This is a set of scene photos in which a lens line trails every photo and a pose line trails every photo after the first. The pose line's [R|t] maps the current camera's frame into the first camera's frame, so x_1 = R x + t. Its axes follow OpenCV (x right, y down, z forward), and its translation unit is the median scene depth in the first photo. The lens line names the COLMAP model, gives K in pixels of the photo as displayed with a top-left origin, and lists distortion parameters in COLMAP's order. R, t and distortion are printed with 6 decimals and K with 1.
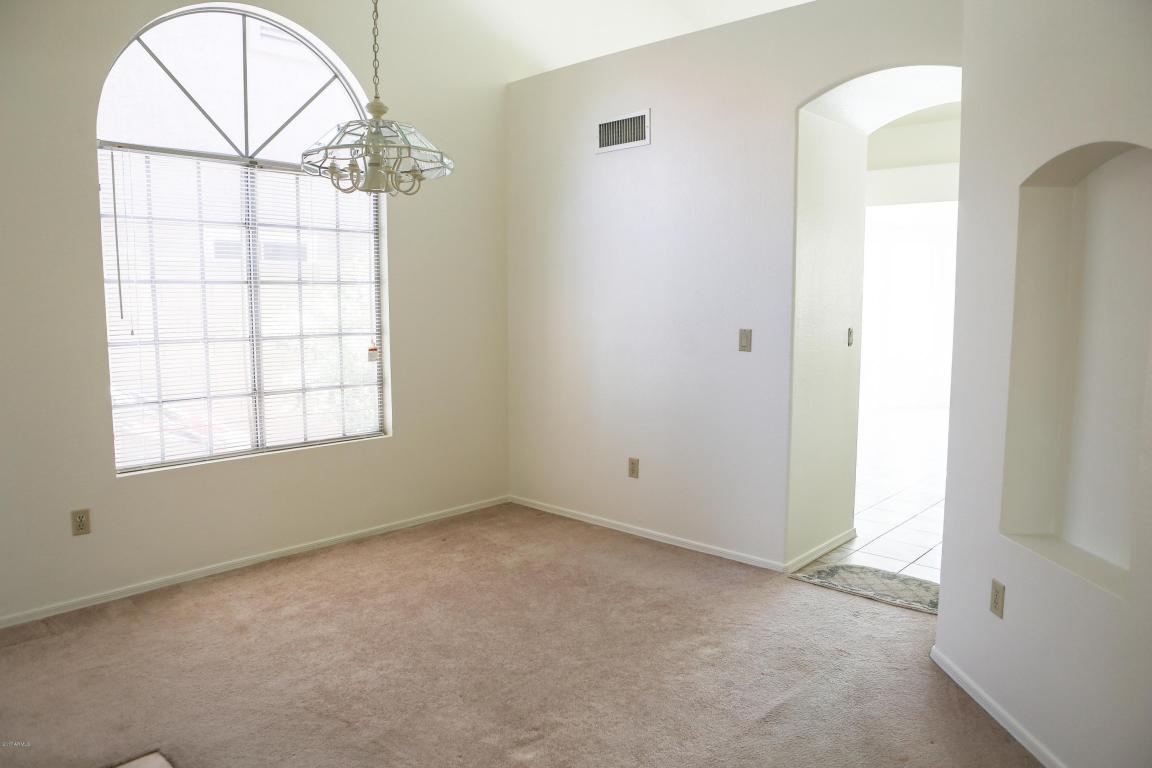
lens RADIAL K [[794.0, 0, 576.0], [0, 794.0, 384.0], [0, 0, 1]] dist [-0.004887, -0.001189]
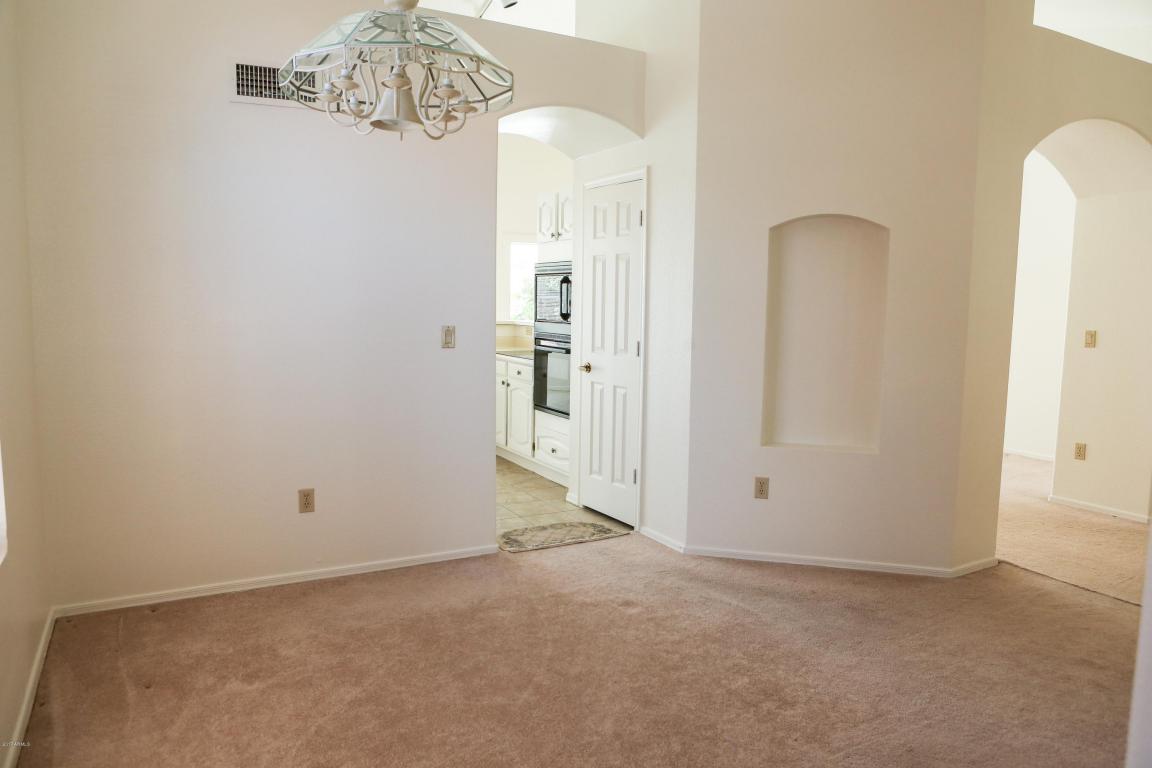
lens RADIAL K [[794.0, 0, 576.0], [0, 794.0, 384.0], [0, 0, 1]] dist [-0.004887, -0.001189]
pose [[0.329201, -0.097645, 0.939198, -0.673575], [0.091560, 0.993253, 0.071172, -0.053635], [-0.939810, 0.062563, 0.335920, 0.514337]]
